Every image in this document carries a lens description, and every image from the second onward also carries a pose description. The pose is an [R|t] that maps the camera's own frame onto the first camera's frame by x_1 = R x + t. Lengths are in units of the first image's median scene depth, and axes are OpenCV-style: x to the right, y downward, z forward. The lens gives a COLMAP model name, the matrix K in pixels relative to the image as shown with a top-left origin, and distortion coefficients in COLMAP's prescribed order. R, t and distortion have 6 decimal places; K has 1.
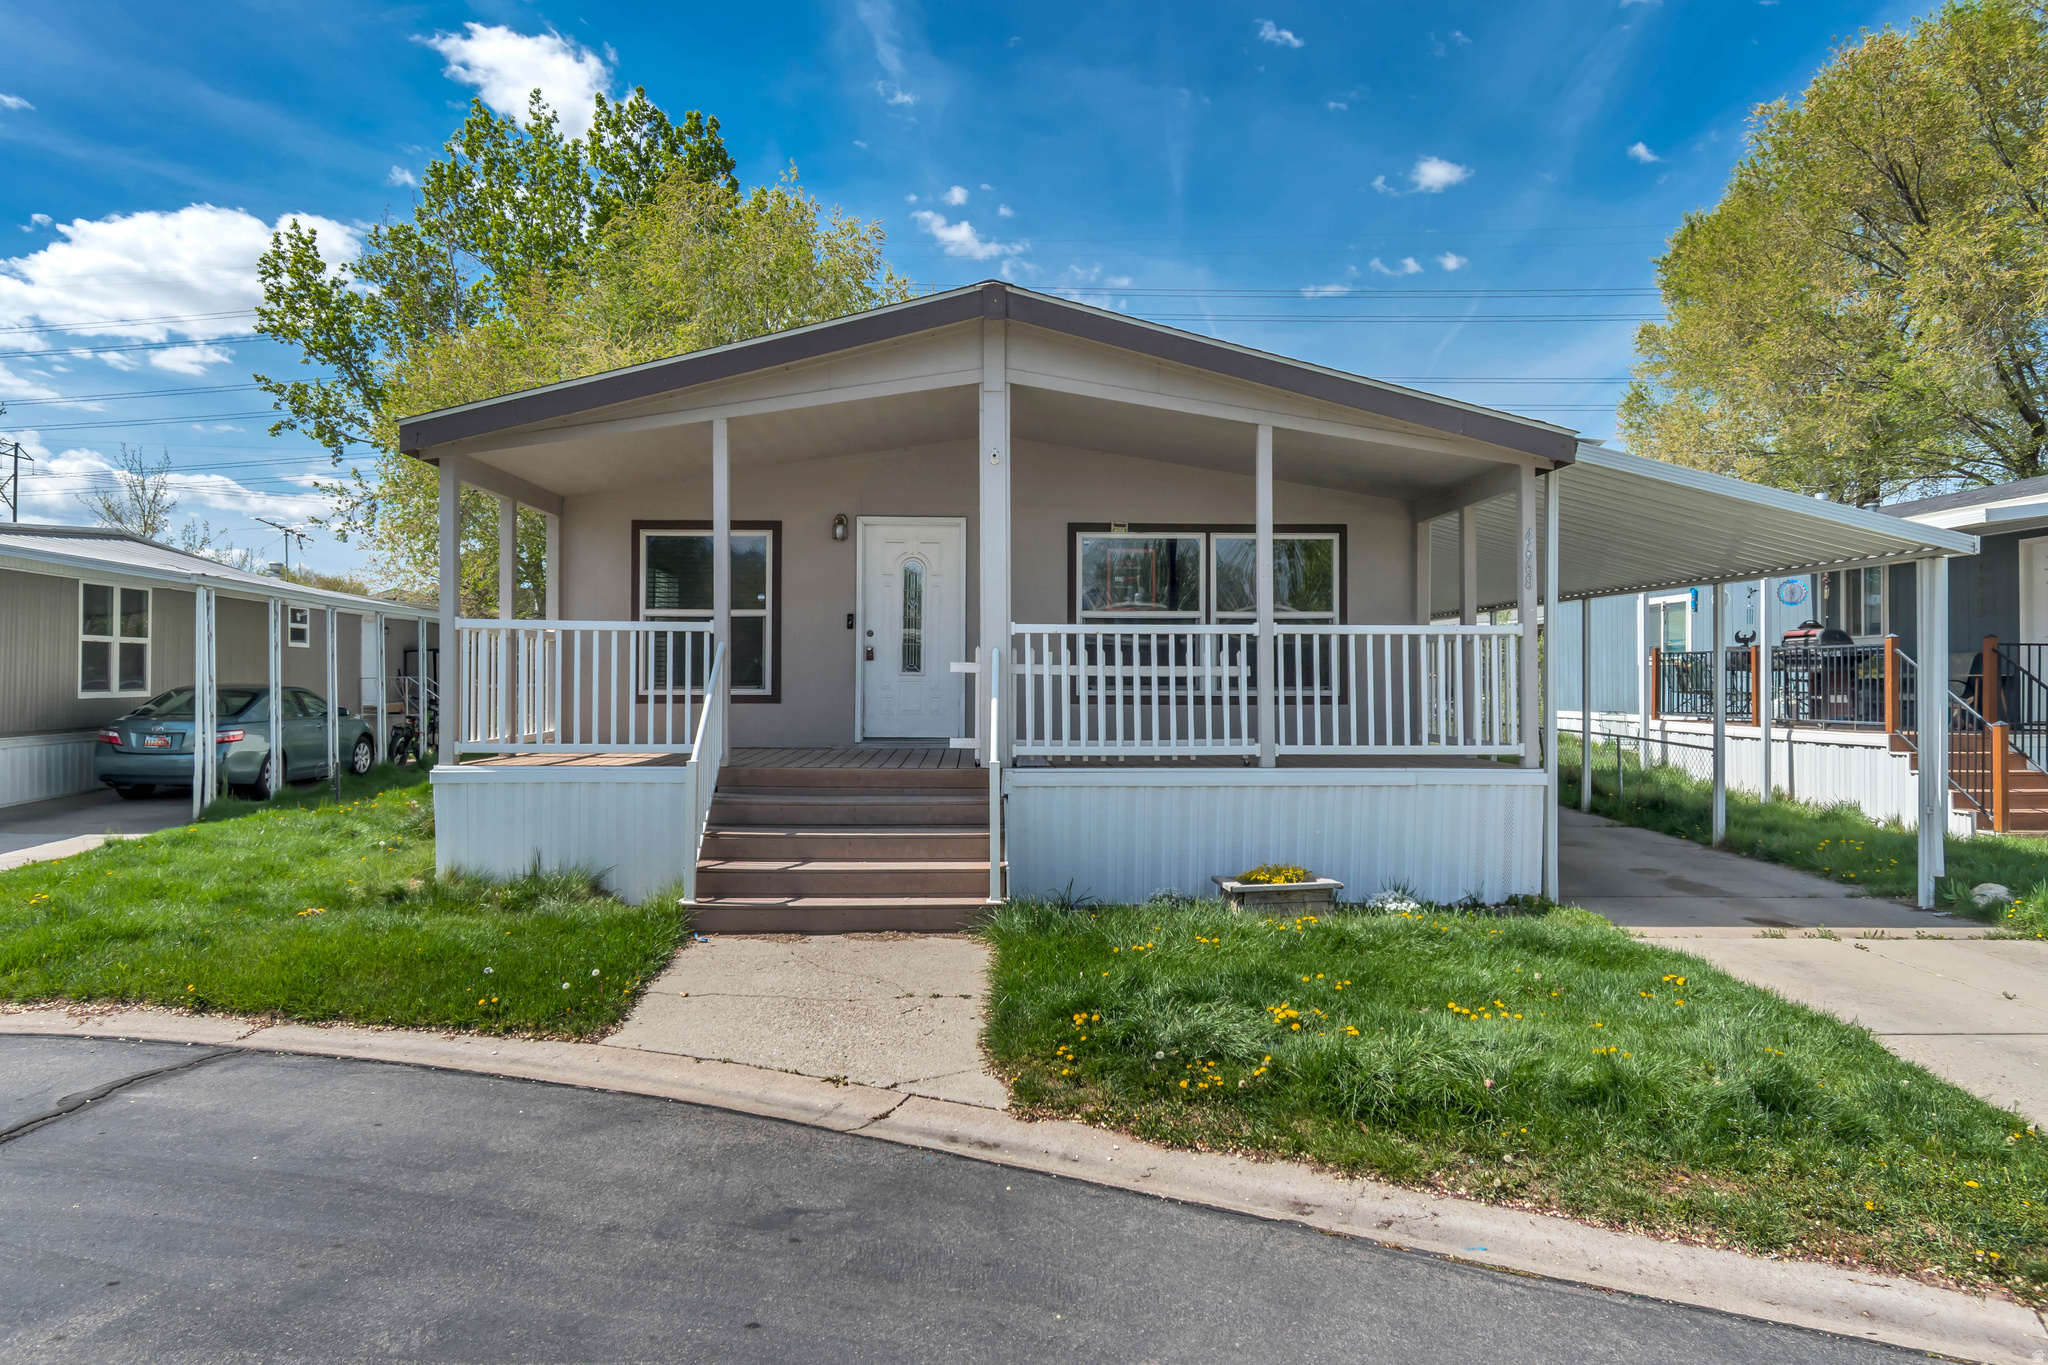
lens RADIAL K [[1268.6, 0, 1022.7], [0, 1268.6, 674.9], [0, 0, 1]] dist [0.009917, -0.004559]
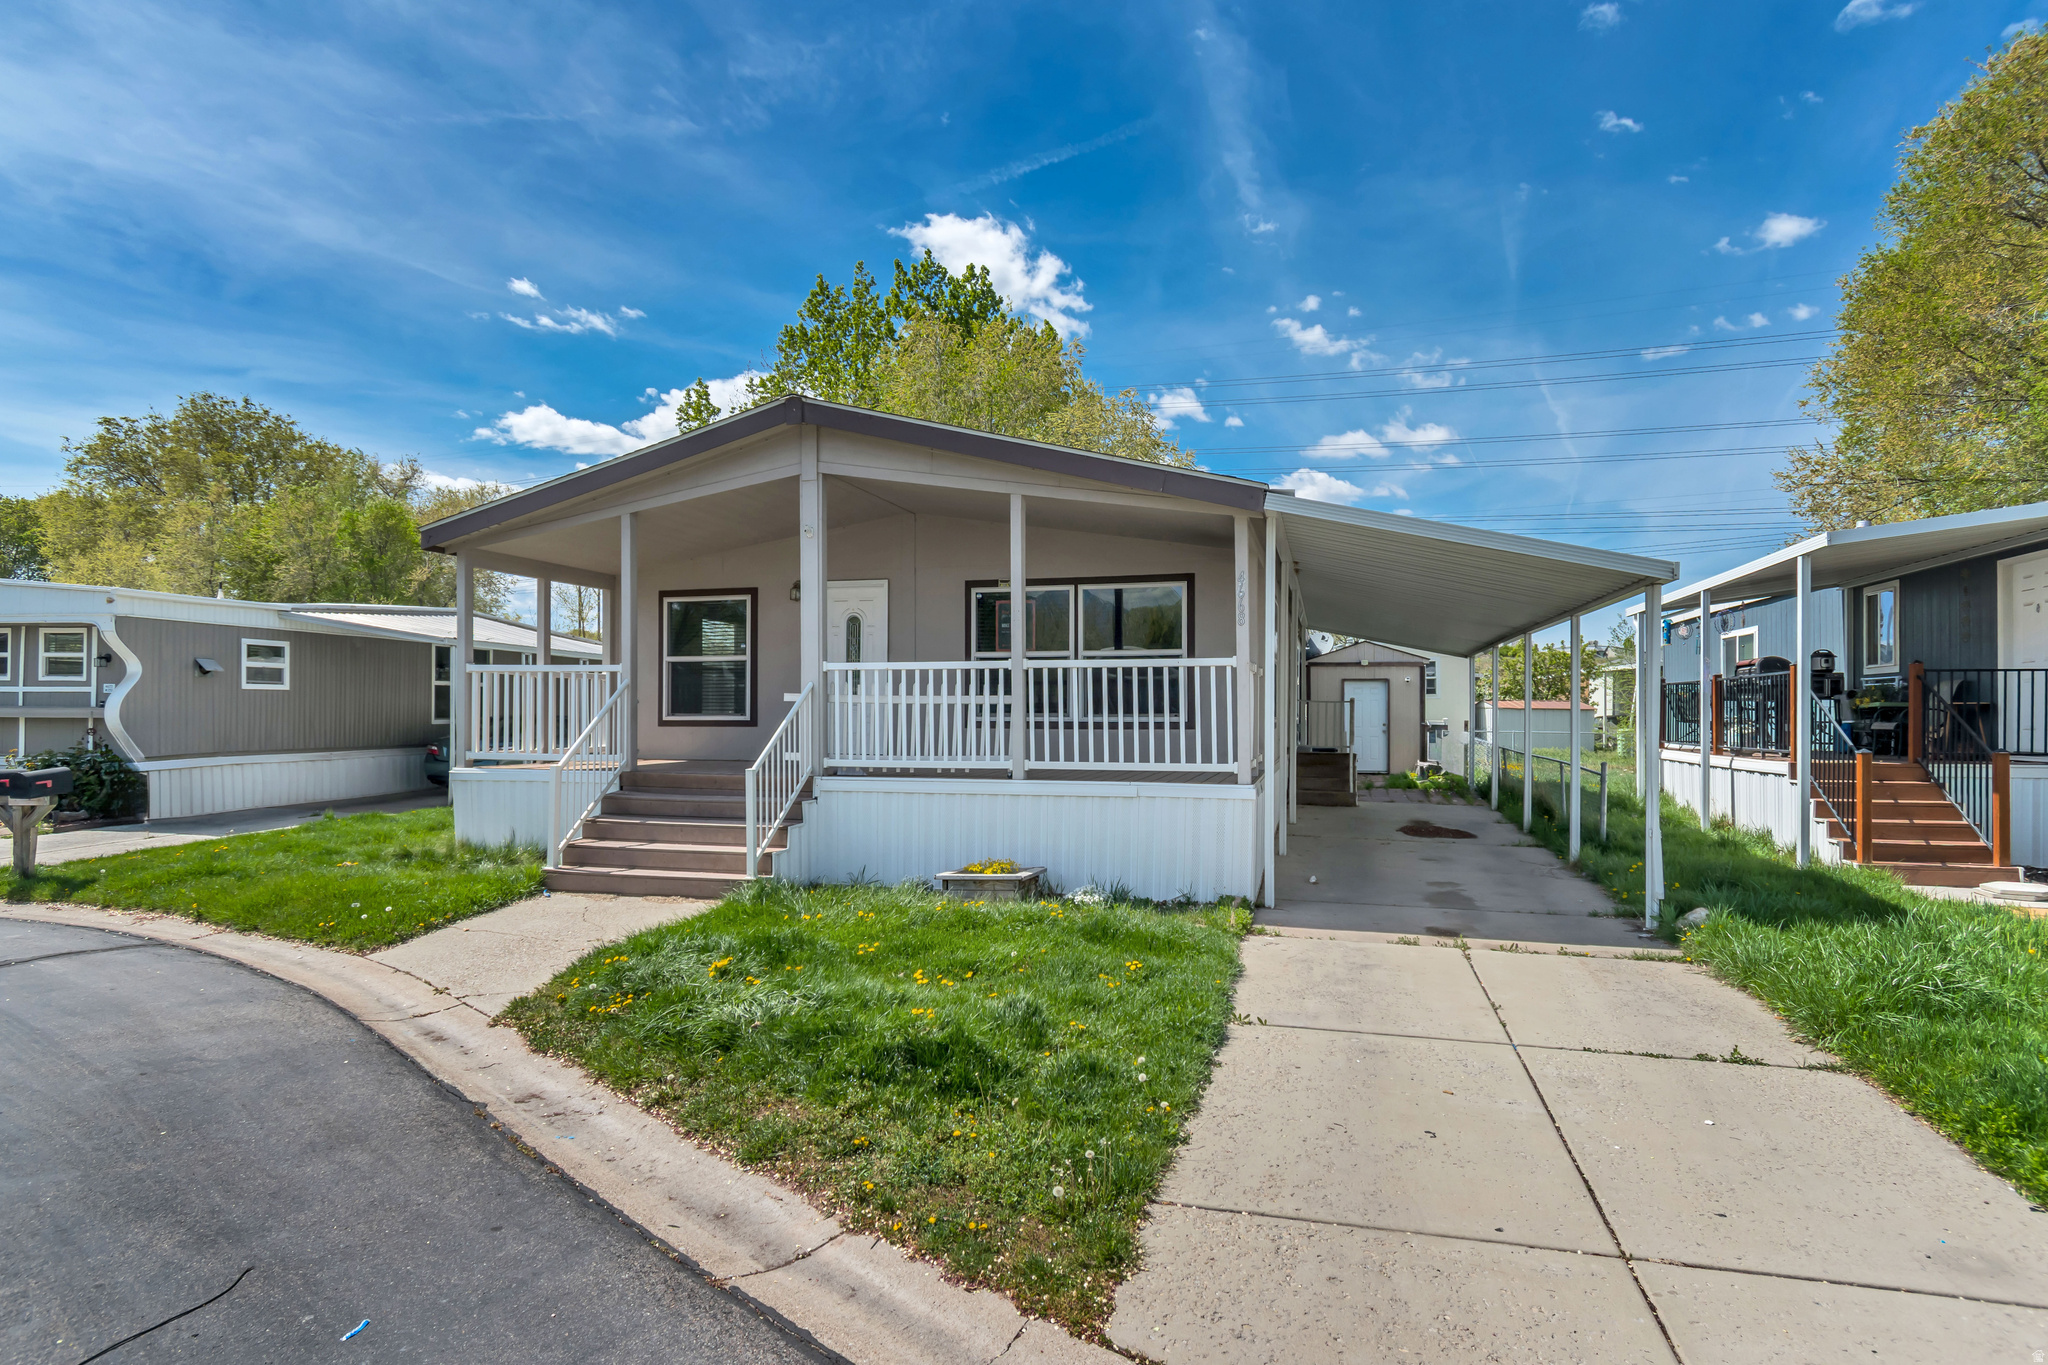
lens RADIAL K [[1061.0, 0, 1026.3], [0, 1061.0, 702.2], [0, 0, 1]] dist [0.000514, 0.000829]
pose [[0.956191, -0.003443, -0.292722, 0.477761], [0.001140, 0.999967, -0.008038, 0.007890], [0.292740, 0.007352, 0.956164, 0.043681]]
